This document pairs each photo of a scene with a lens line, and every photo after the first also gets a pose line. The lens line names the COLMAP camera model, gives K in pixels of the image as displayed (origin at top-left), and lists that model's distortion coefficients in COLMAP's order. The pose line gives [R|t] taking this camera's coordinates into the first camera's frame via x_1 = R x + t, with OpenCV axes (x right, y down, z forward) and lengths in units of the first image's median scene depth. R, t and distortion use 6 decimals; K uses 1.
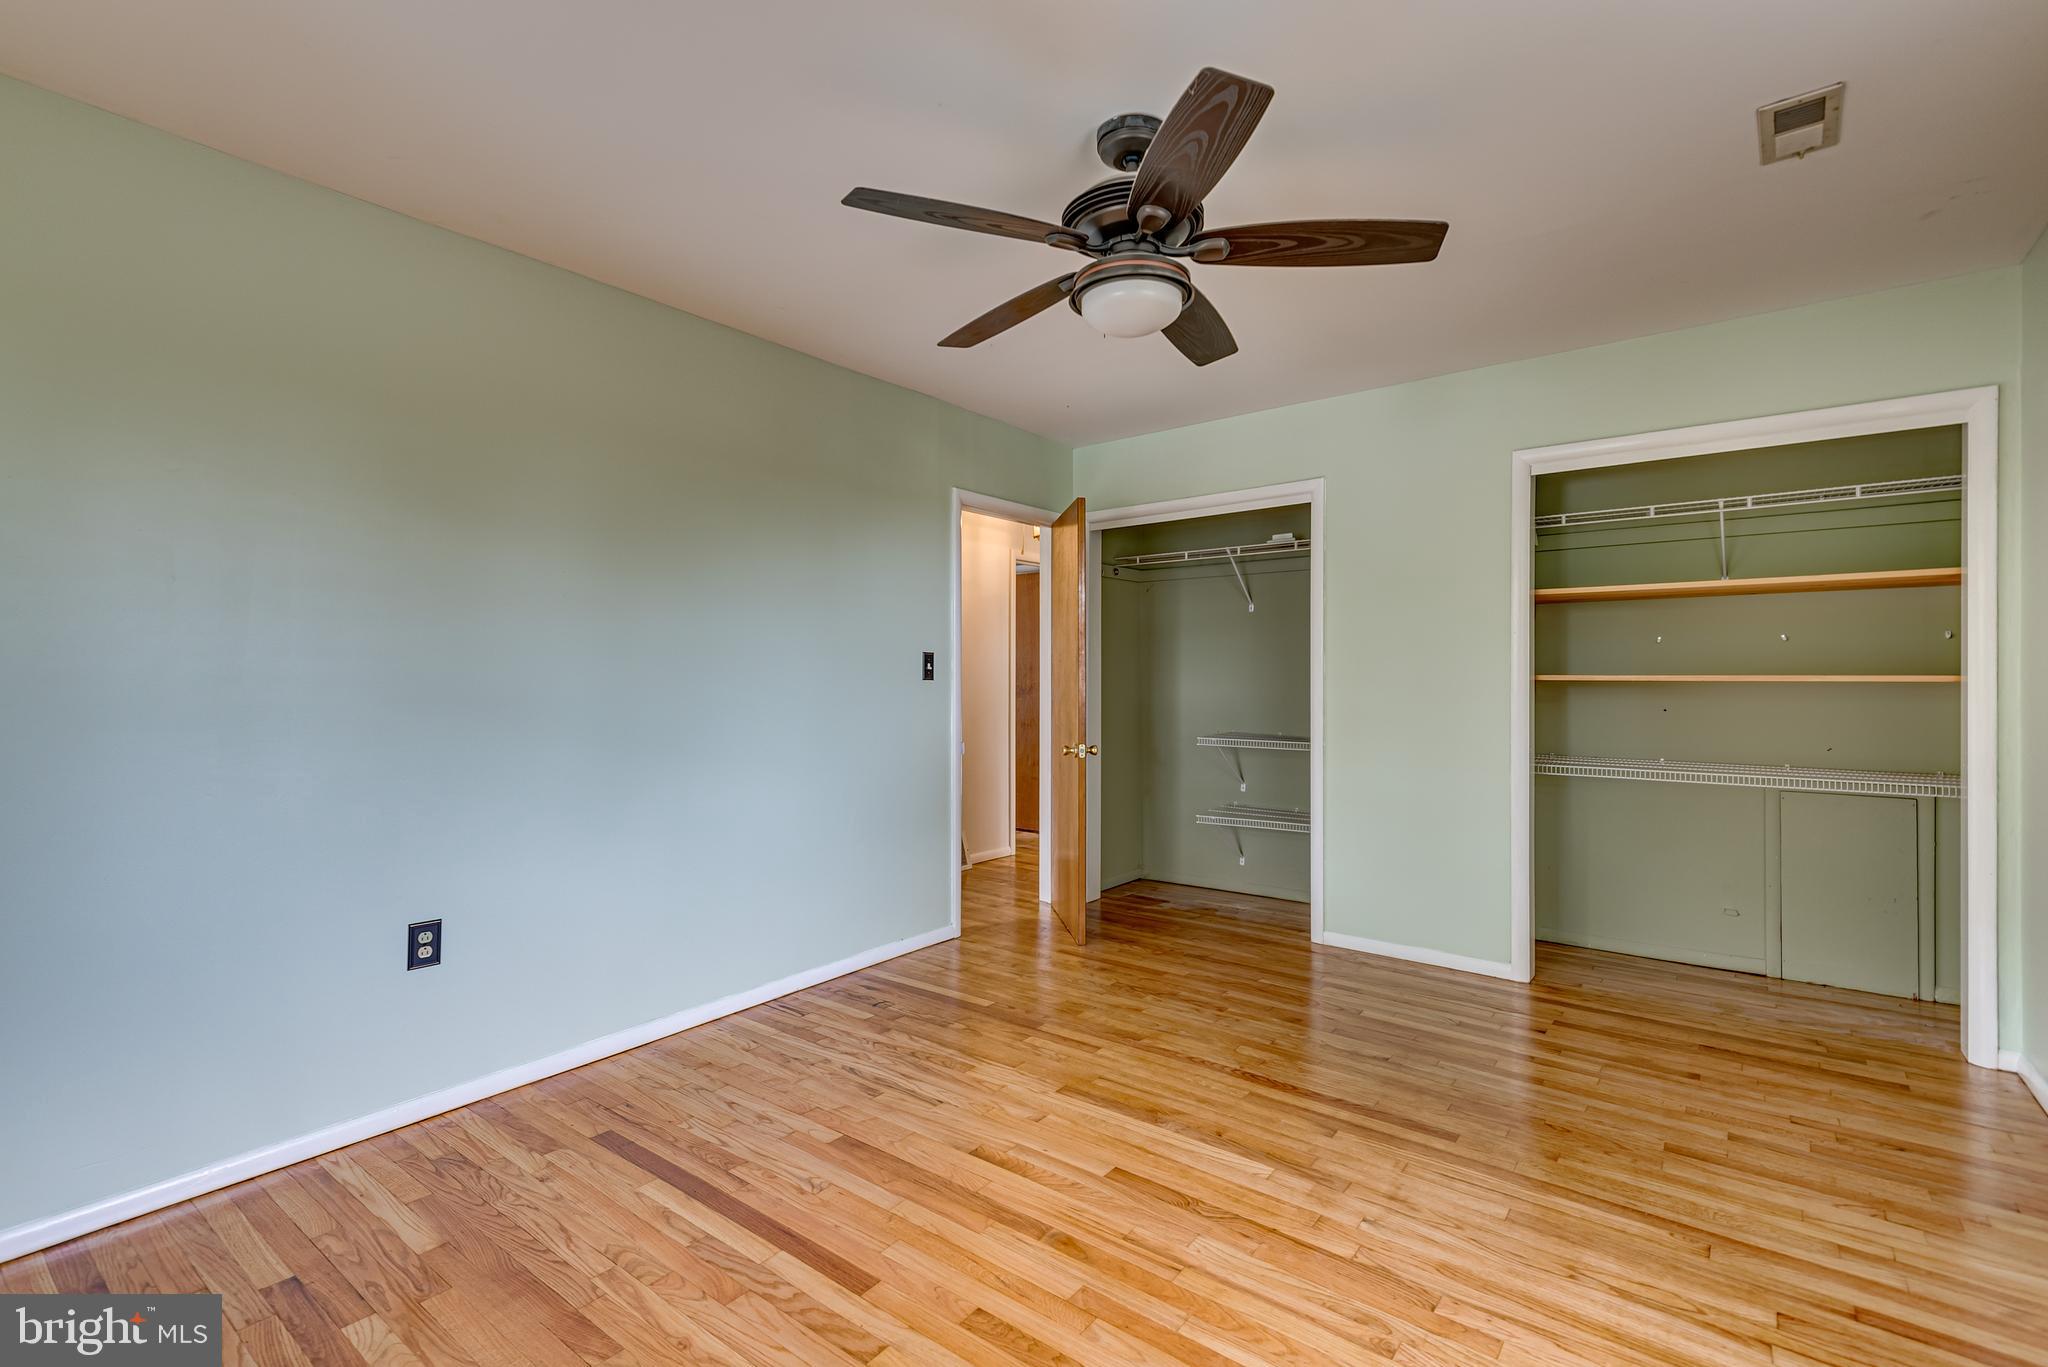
lens RADIAL K [[921.5, 0, 1017.2], [0, 921.5, 675.6], [0, 0, 1]] dist [0.038752, -0.019523]
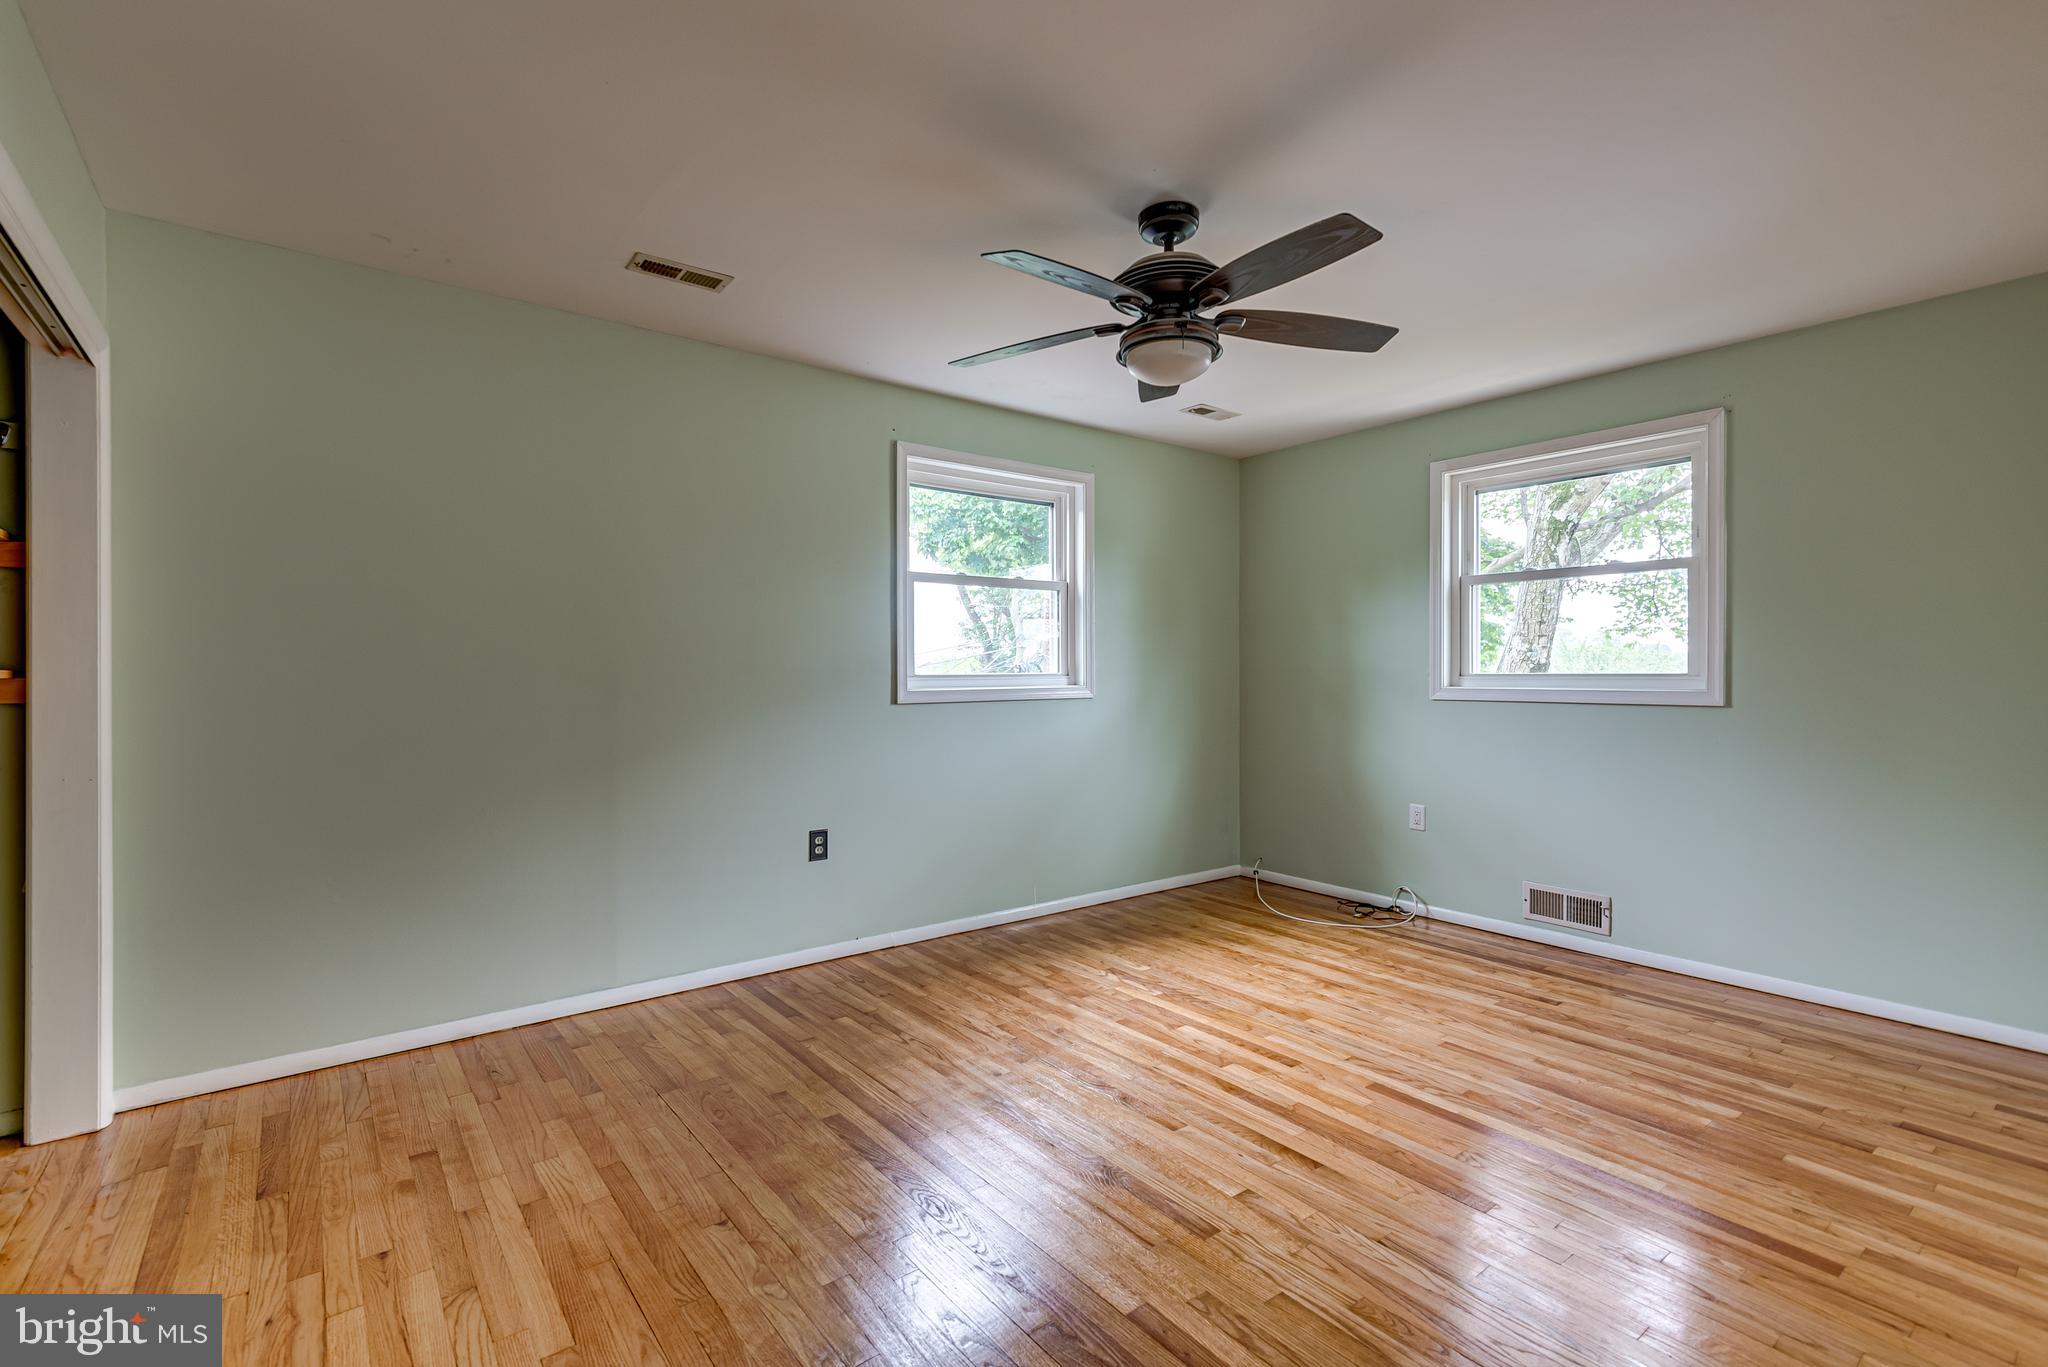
lens RADIAL K [[921.5, 0, 1017.2], [0, 921.5, 675.6], [0, 0, 1]] dist [0.038752, -0.019523]
pose [[-0.970124, -0.001106, 0.242606, 0.019046], [-0.000136, 0.999992, 0.004013, 0.003119], [-0.242608, 0.003860, -0.970117, 1.829439]]
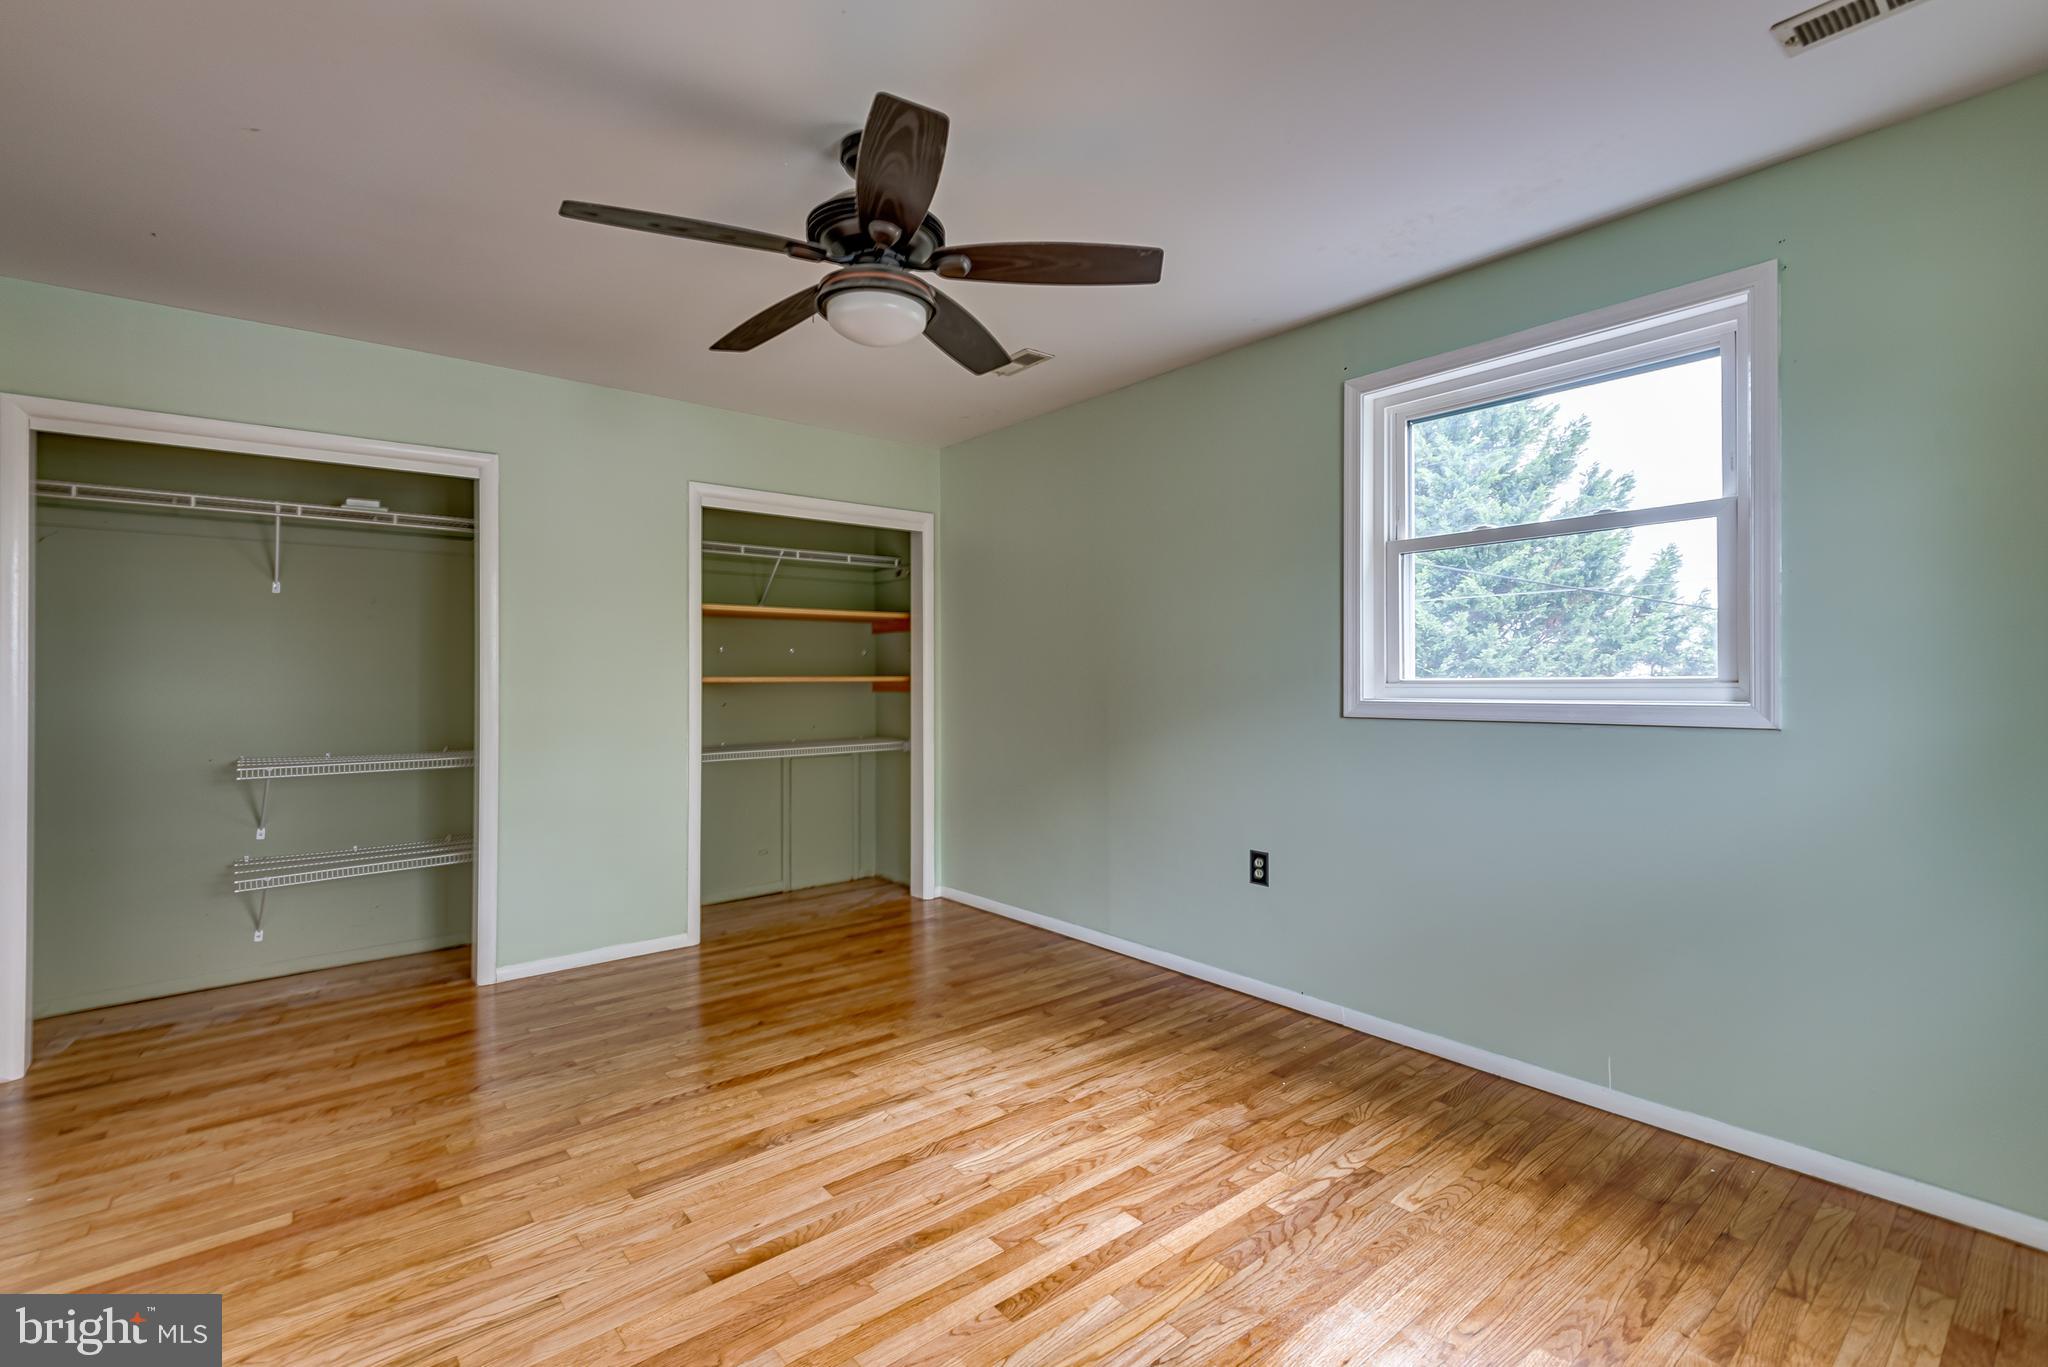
lens RADIAL K [[921.5, 0, 1017.2], [0, 921.5, 675.6], [0, 0, 1]] dist [0.038752, -0.019523]
pose [[0.213207, 0.001953, 0.977005, -0.701242], [0.005097, 0.999982, -0.003111, 0.003458], [-0.976994, 0.005643, 0.213193, 0.525961]]
